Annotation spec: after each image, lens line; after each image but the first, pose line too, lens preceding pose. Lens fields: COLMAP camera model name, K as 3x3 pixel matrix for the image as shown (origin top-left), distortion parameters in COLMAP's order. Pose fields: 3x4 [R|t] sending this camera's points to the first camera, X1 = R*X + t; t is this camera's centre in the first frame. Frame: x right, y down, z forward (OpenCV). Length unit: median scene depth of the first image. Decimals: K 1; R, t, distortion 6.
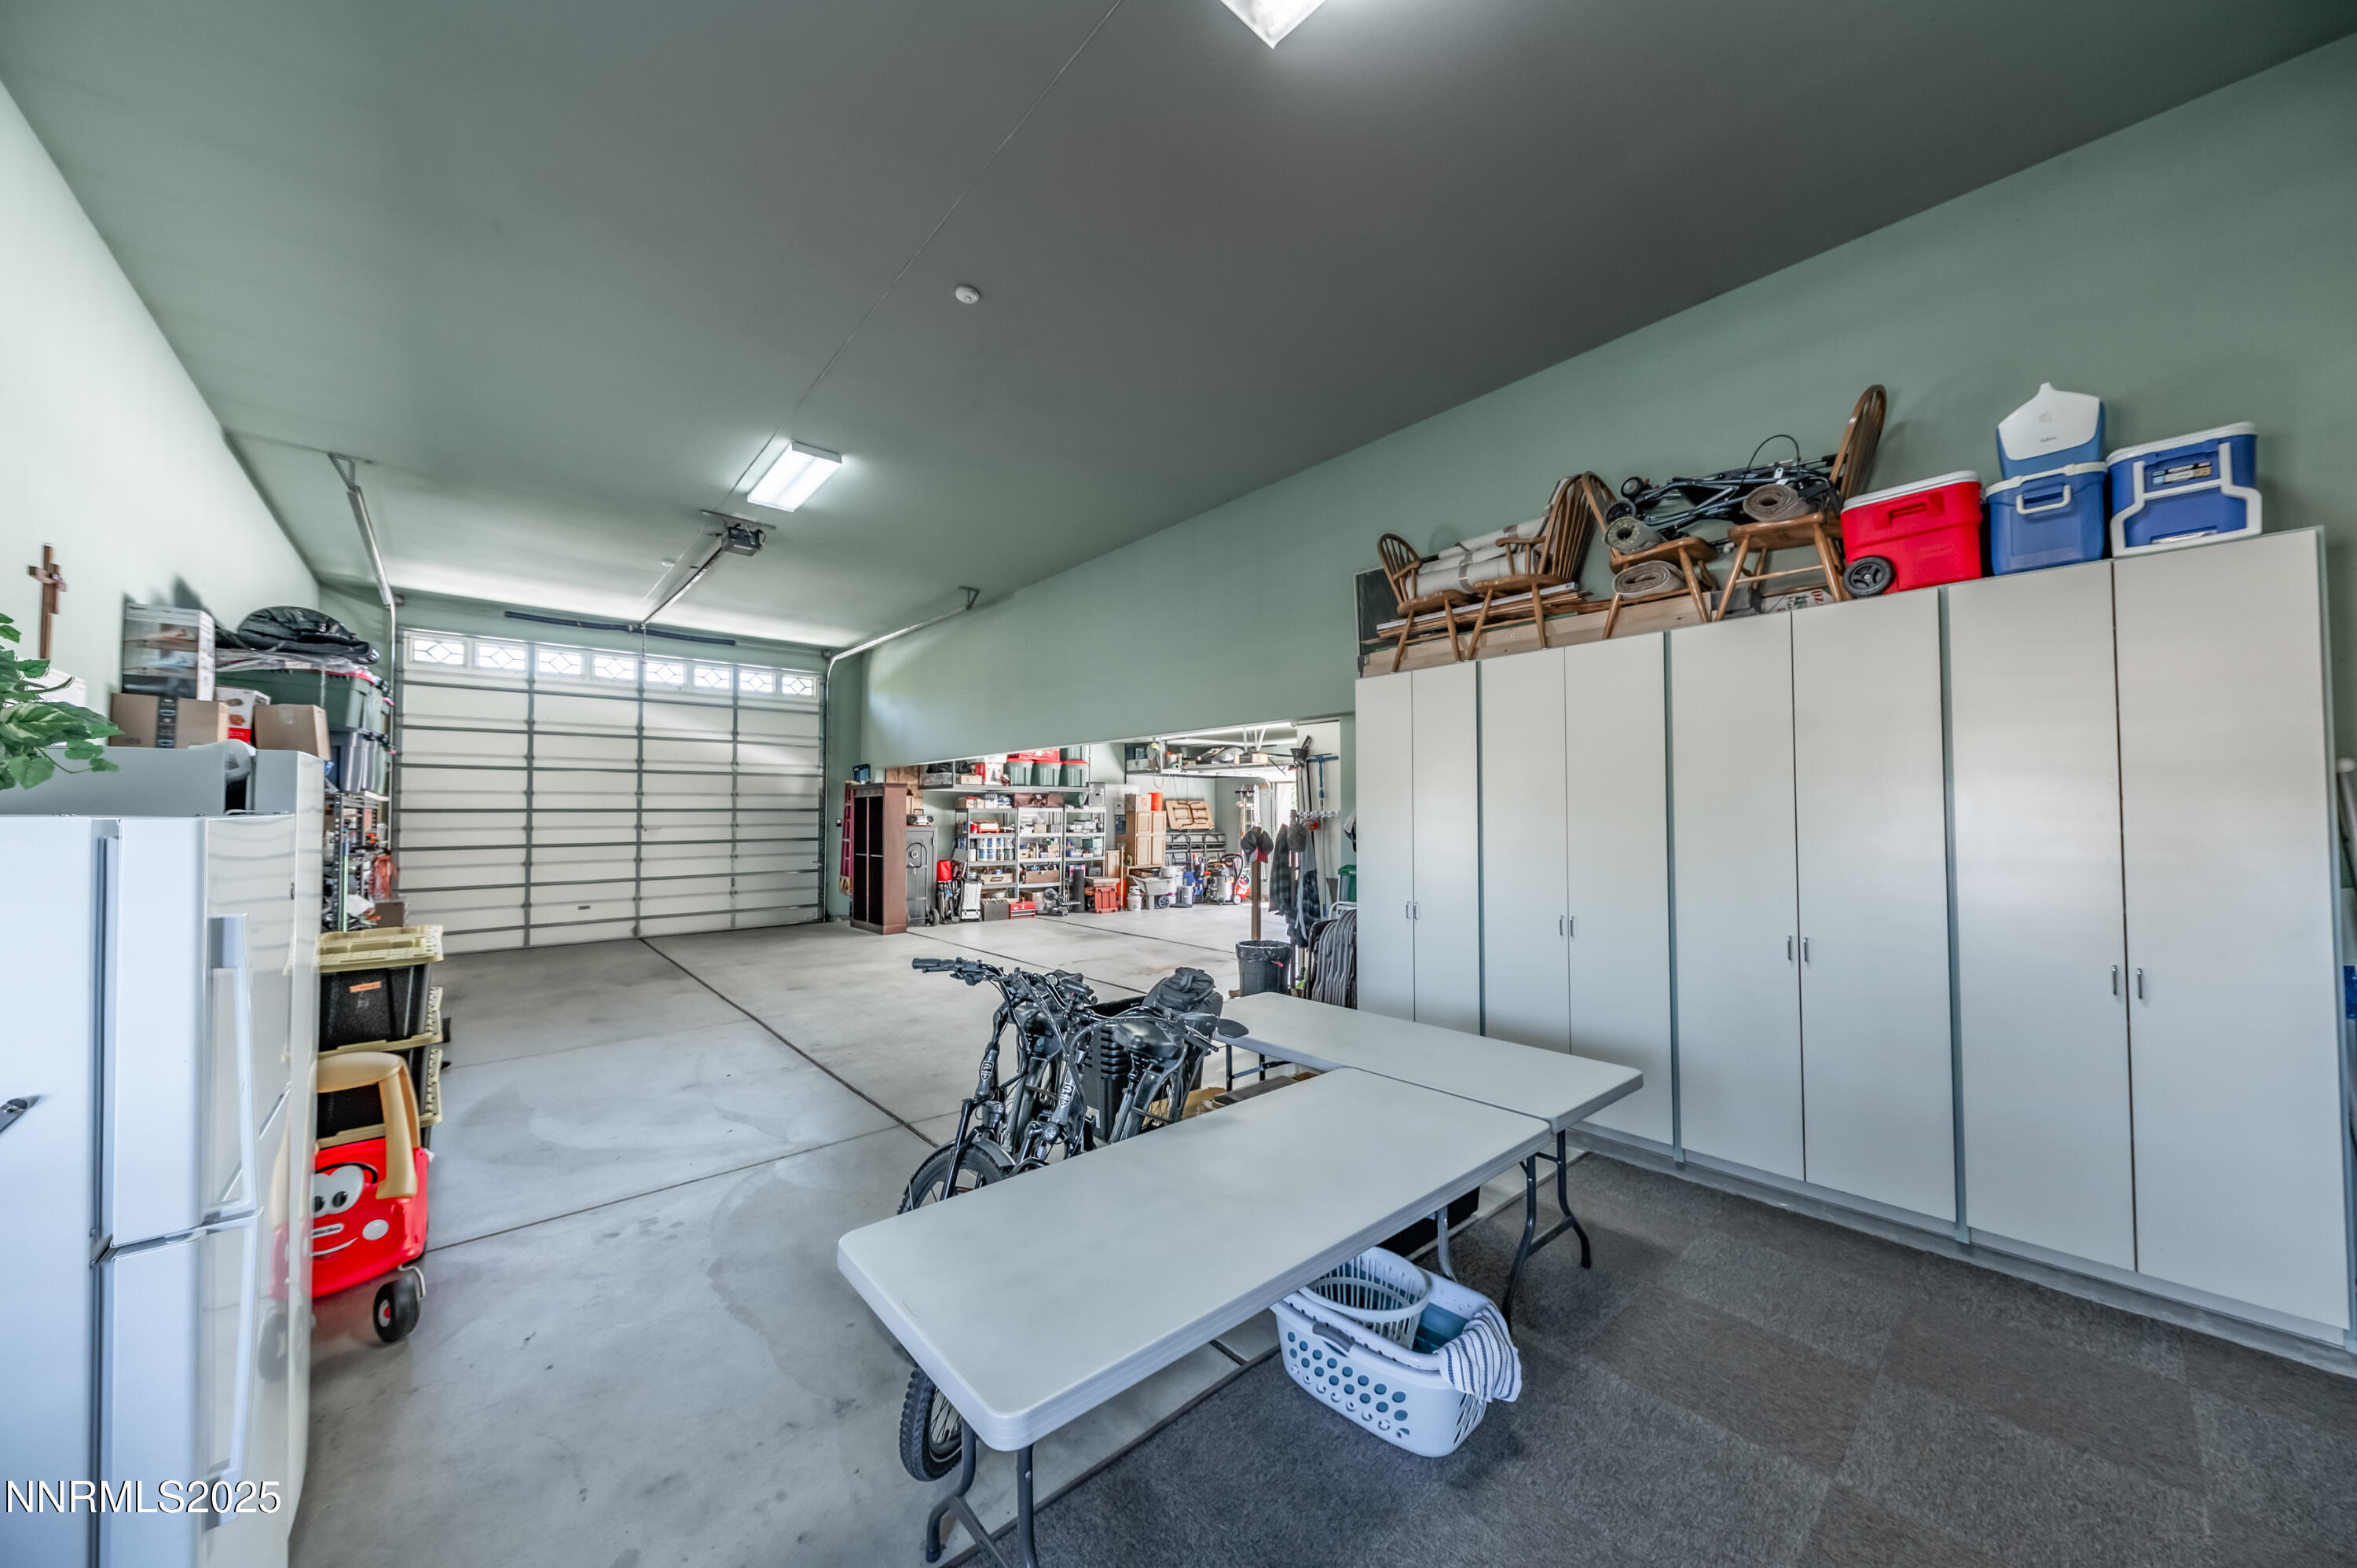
lens RADIAL K [[827.0, 0, 1186.3], [0, 827.0, 778.5], [0, 0, 1]] dist [-0.000398, -0.000099]
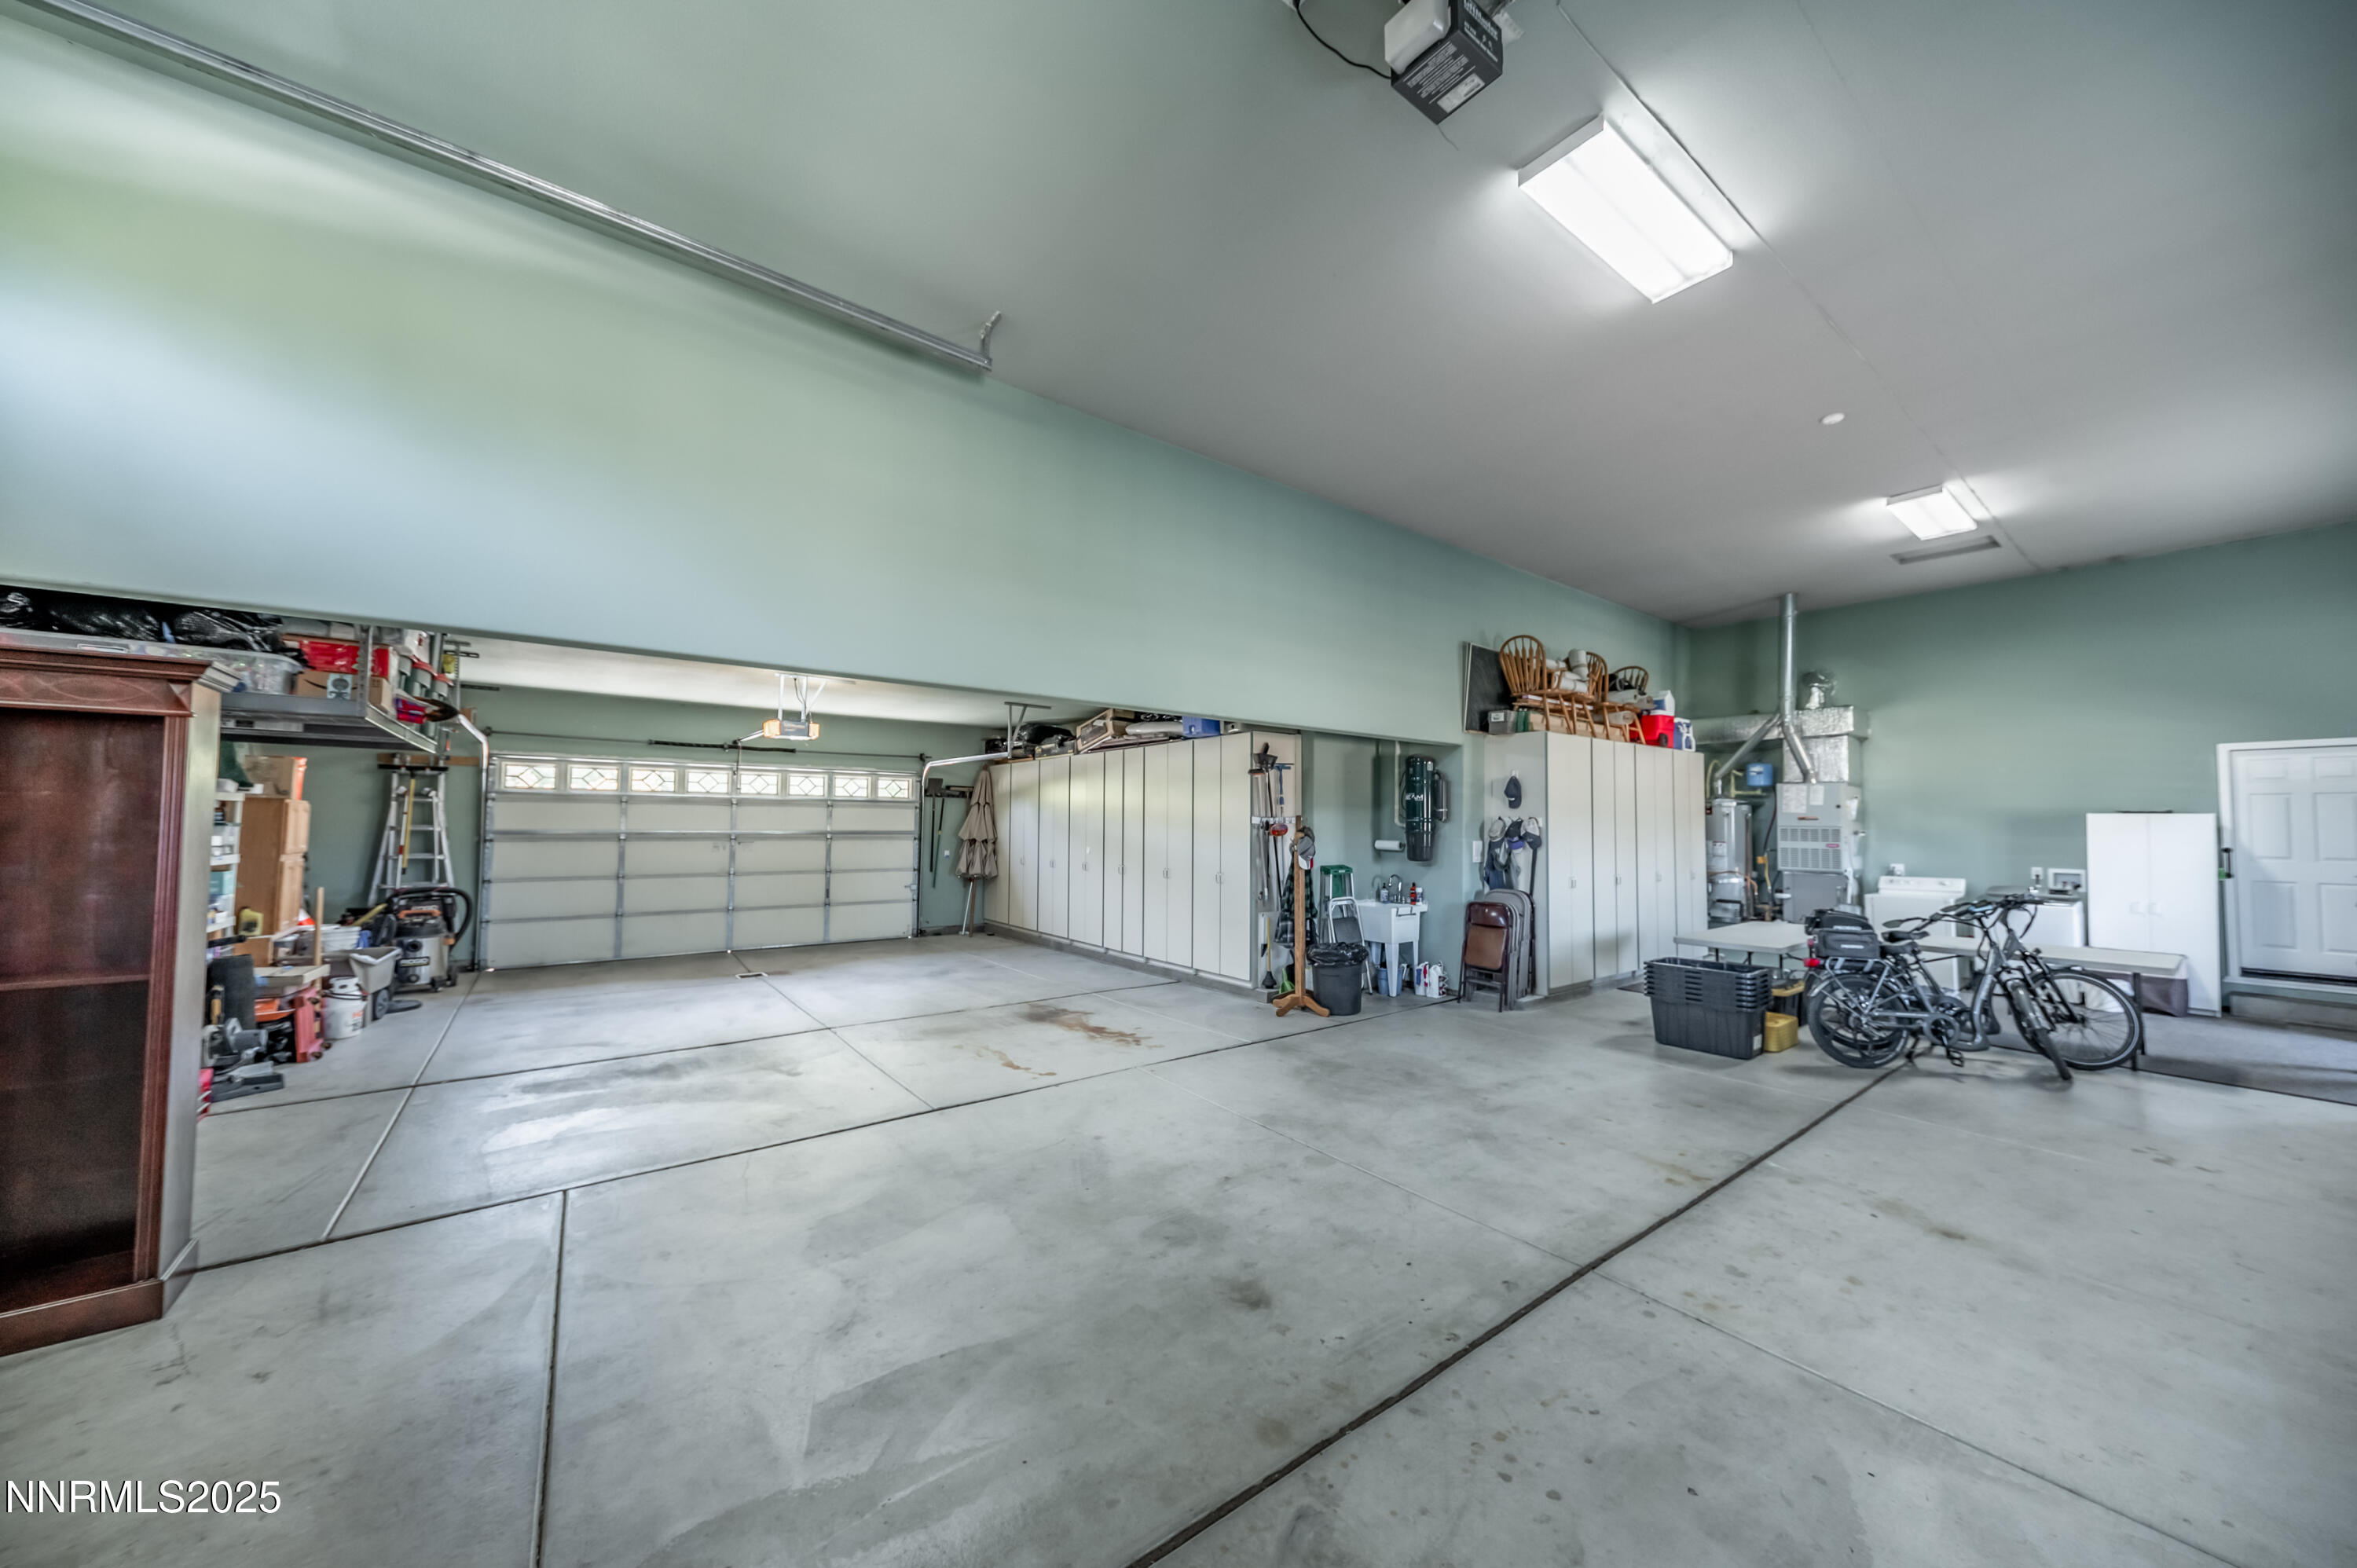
lens RADIAL K [[827.0, 0, 1186.3], [0, 827.0, 778.5], [0, 0, 1]] dist [-0.000398, -0.000099]
pose [[0.080381, 0.039827, 0.995968, -1.227802], [-0.041449, 0.998471, -0.036582, 0.047425], [-0.995902, -0.038341, 0.081909, 1.443449]]
